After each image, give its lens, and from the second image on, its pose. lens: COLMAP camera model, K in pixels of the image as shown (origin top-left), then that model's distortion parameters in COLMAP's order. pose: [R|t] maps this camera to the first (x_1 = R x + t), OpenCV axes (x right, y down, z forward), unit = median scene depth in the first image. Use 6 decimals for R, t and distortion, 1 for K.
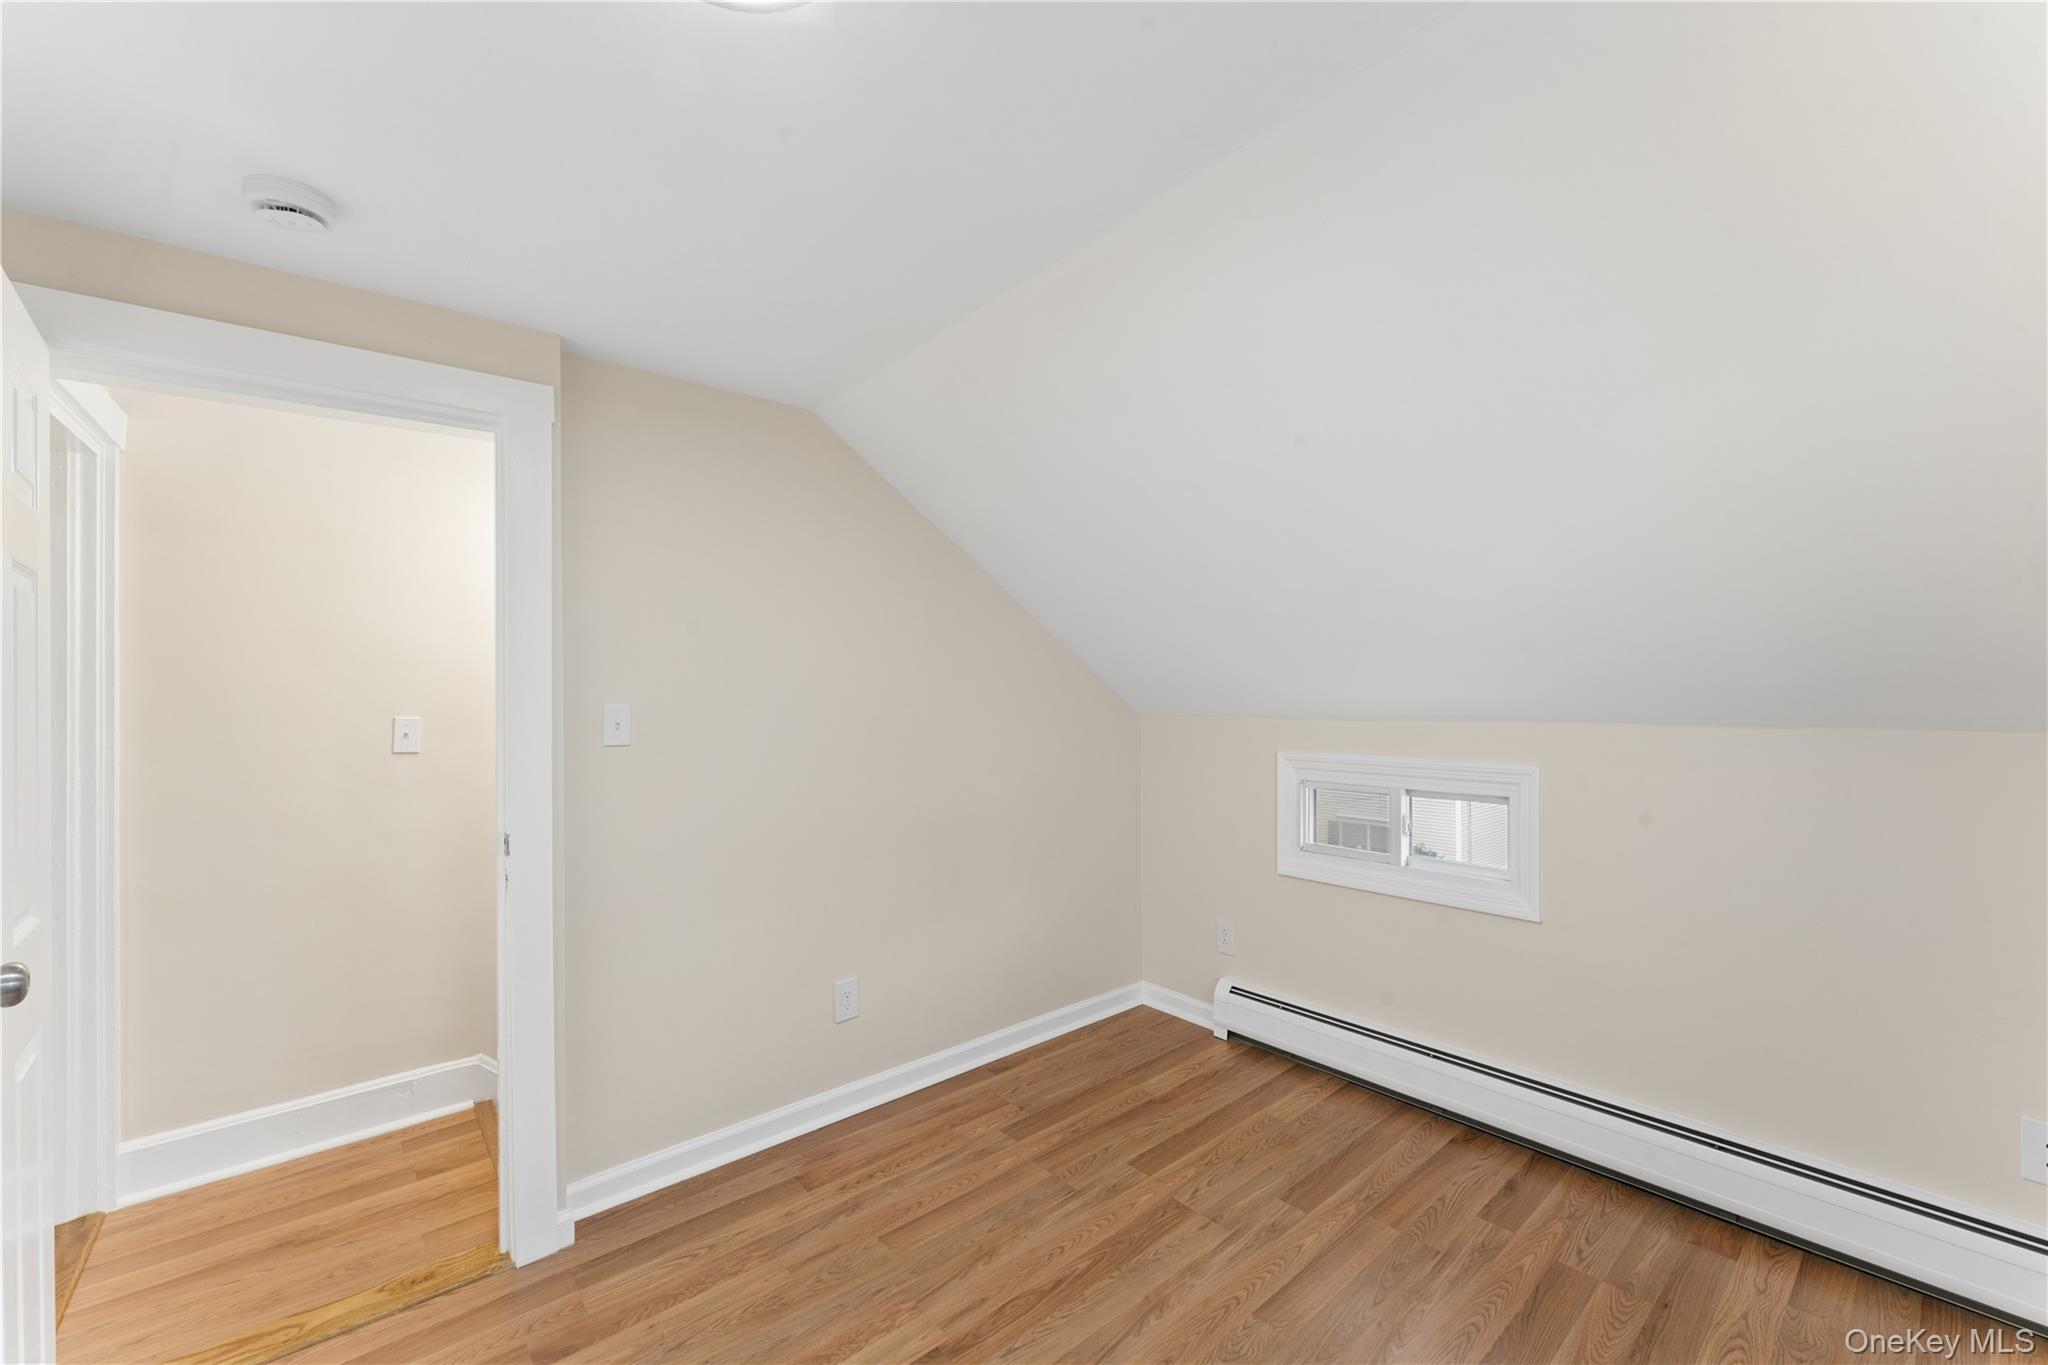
lens RADIAL K [[831.1, 0, 1034.1], [0, 831.1, 687.0], [0, 0, 1]] dist [-0.001782, -0.000269]
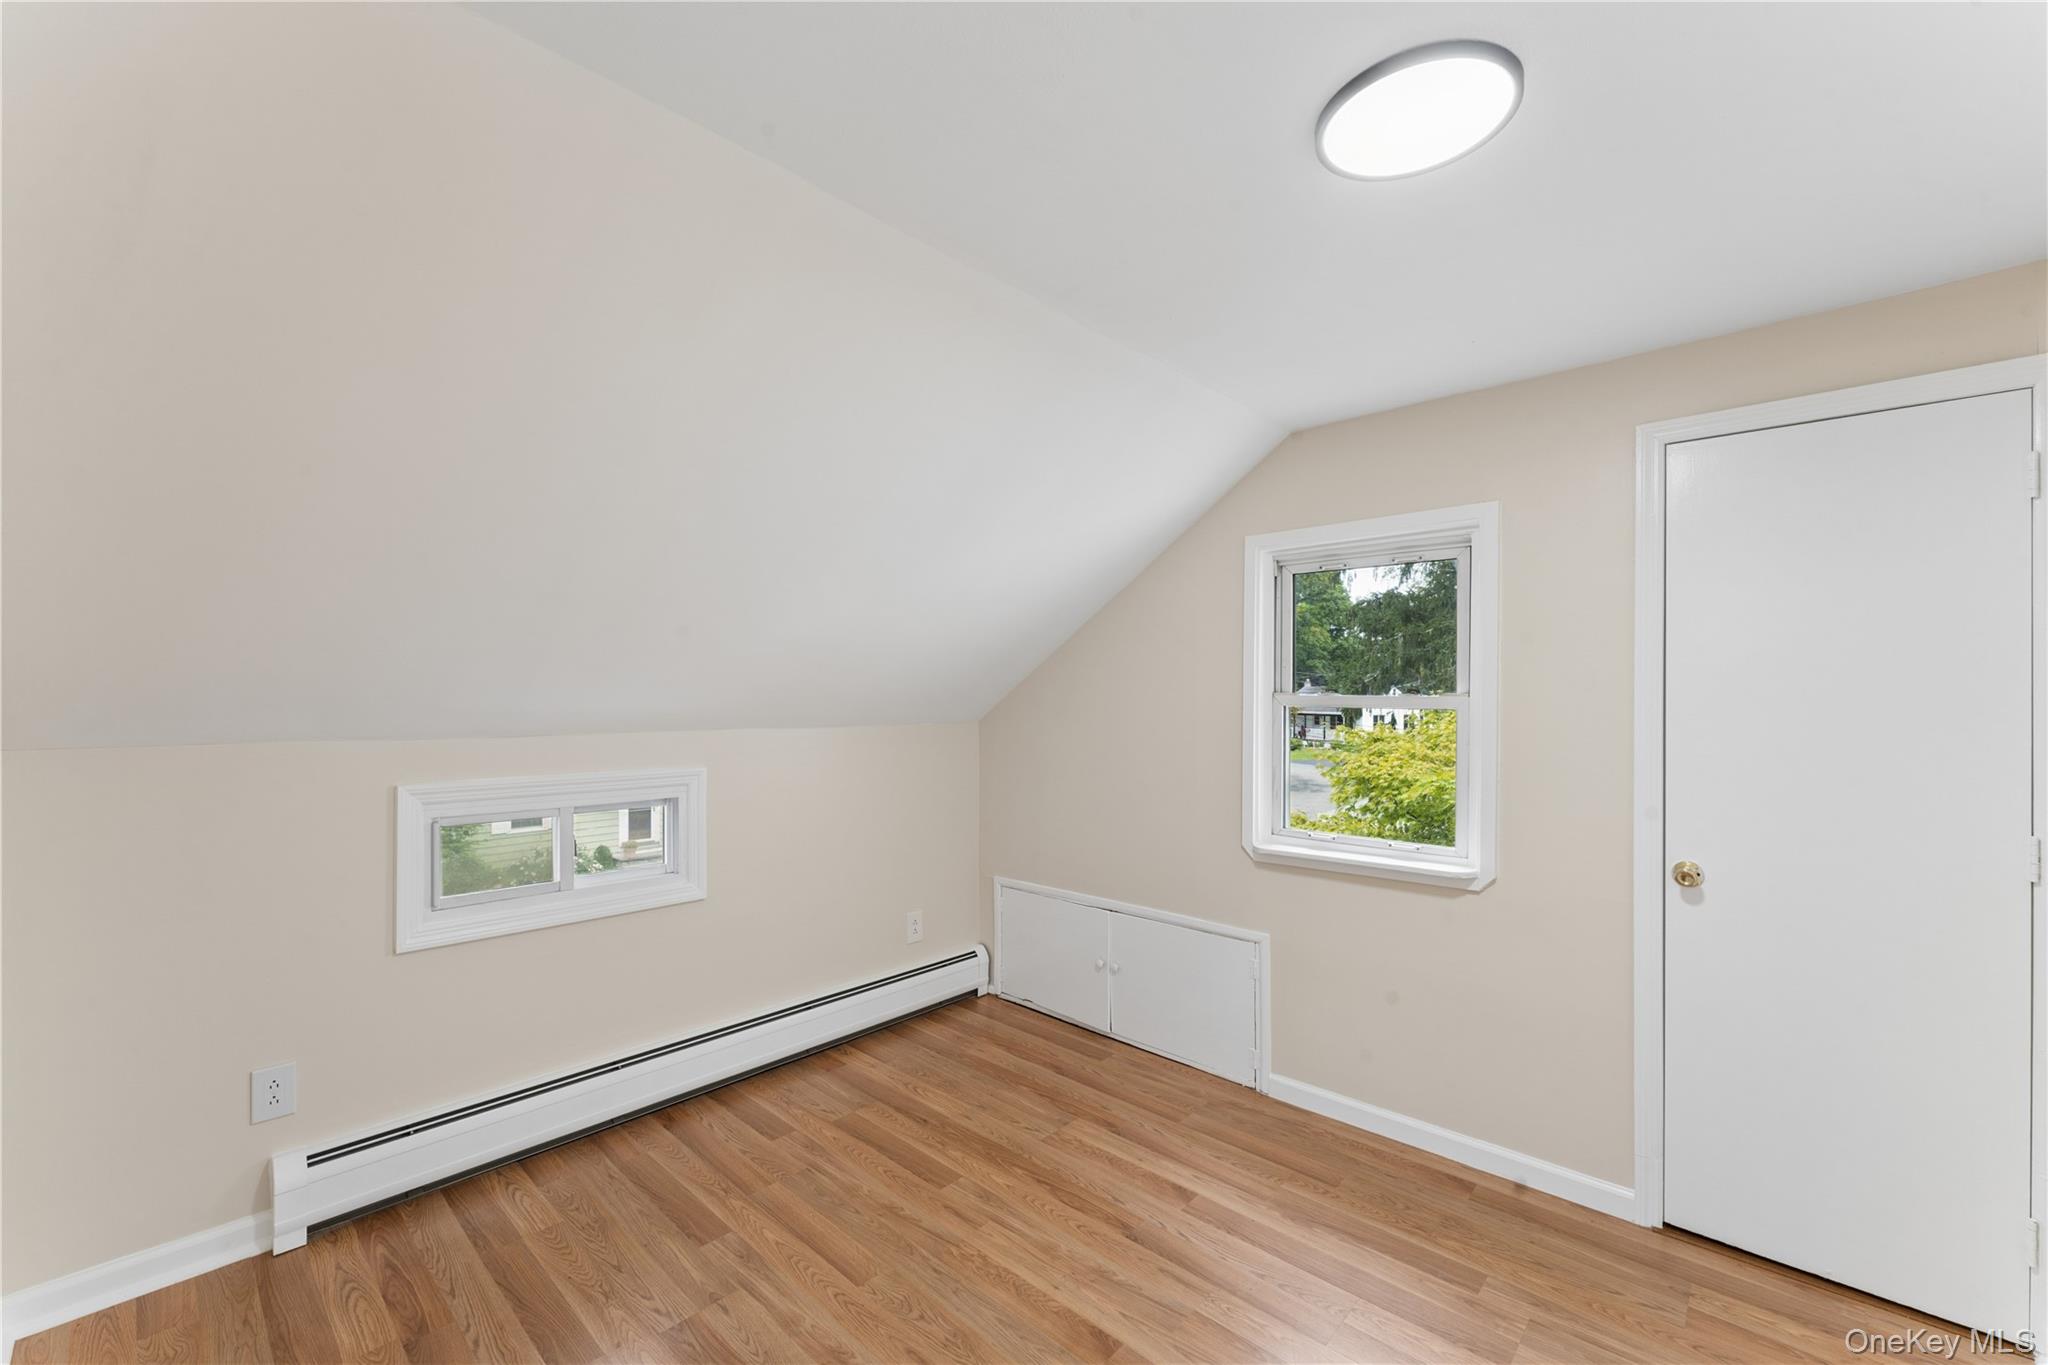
lens RADIAL K [[831.1, 0, 1032.7], [0, 831.1, 695.3], [0, 0, 1]] dist [-0.001782, -0.000269]
pose [[-0.122158, 0.010987, 0.992450, -0.628357], [-0.008509, 0.999890, -0.012117, 0.005742], [-0.992474, -0.009925, -0.122051, 0.692078]]
